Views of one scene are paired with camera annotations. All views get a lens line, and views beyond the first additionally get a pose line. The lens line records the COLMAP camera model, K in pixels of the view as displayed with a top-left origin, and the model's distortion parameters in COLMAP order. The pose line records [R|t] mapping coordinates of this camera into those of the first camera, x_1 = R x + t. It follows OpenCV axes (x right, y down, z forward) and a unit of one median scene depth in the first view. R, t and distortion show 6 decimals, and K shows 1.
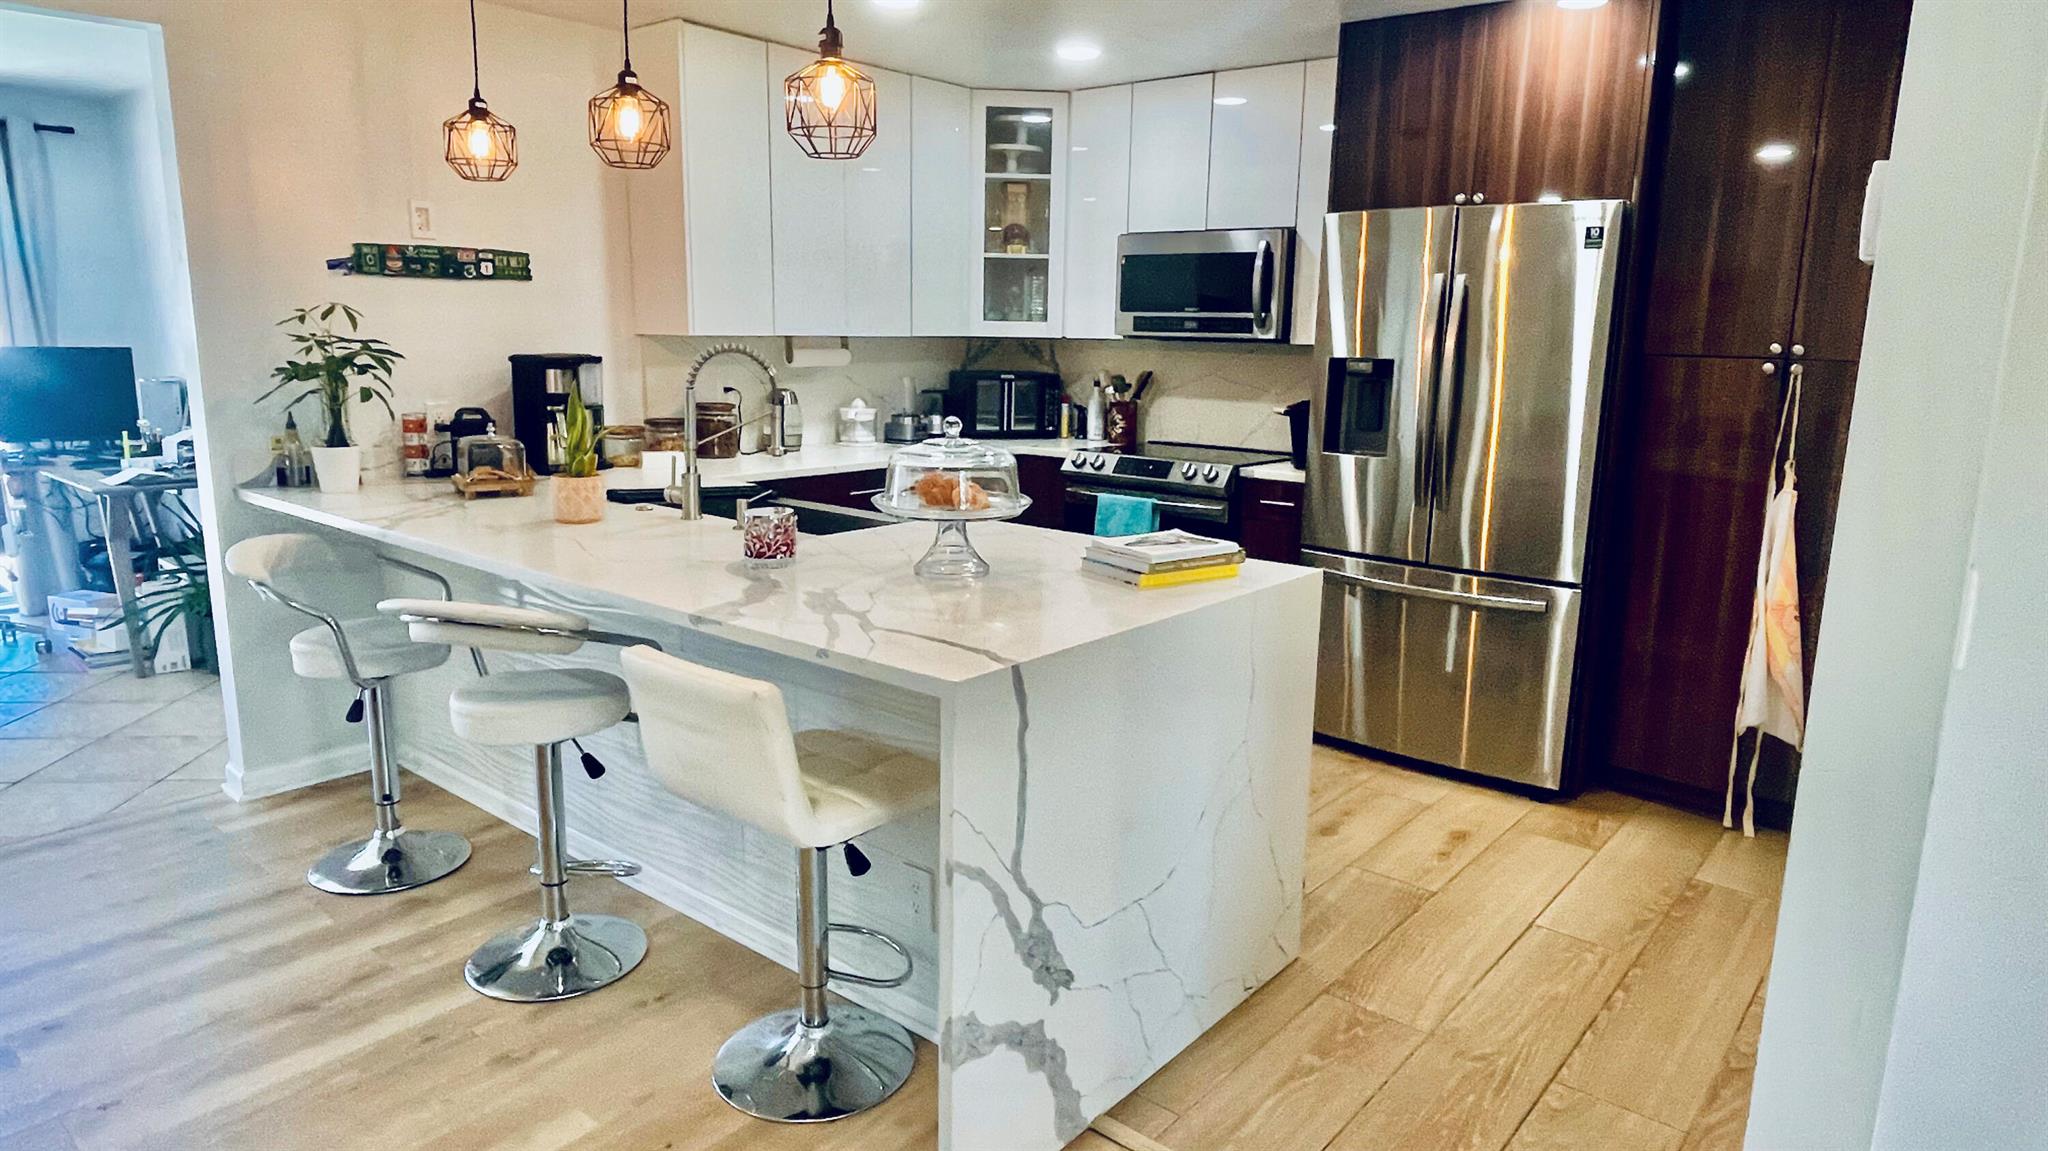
lens RADIAL K [[1221.7, 0, 1022.4], [0, 1221.7, 554.7], [0, 0, 1]] dist [0.007318, -0.011337]
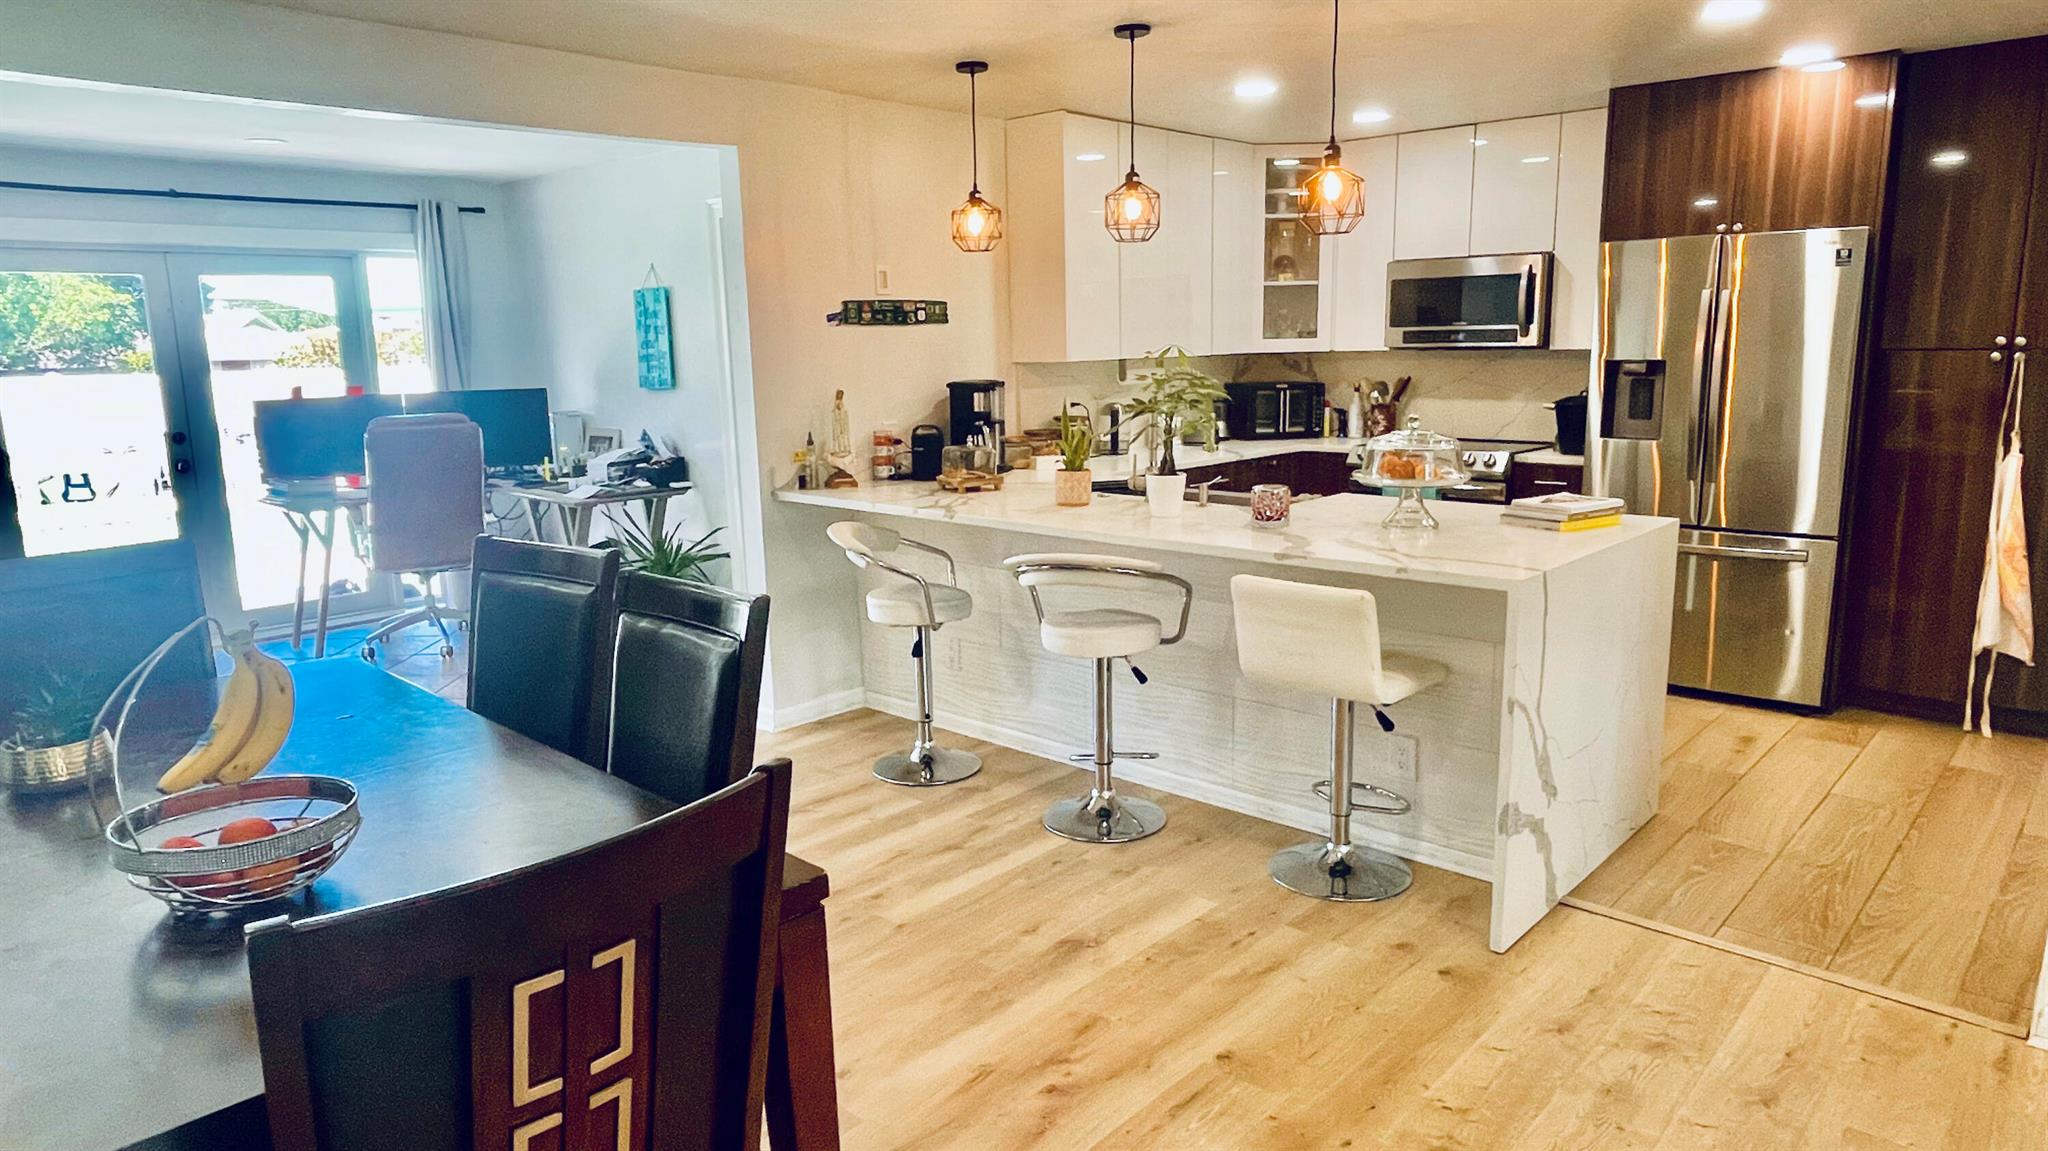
lens RADIAL K [[1233.3, 0, 1025.2], [0, 1233.3, 562.1], [0, 0, 1]] dist [-0.003630, 0.000892]
pose [[0.997465, -0.026729, -0.065949, -0.272457], [0.026396, 0.999634, -0.005918, 0.034669], [0.066083, 0.004162, 0.997805, -0.287807]]
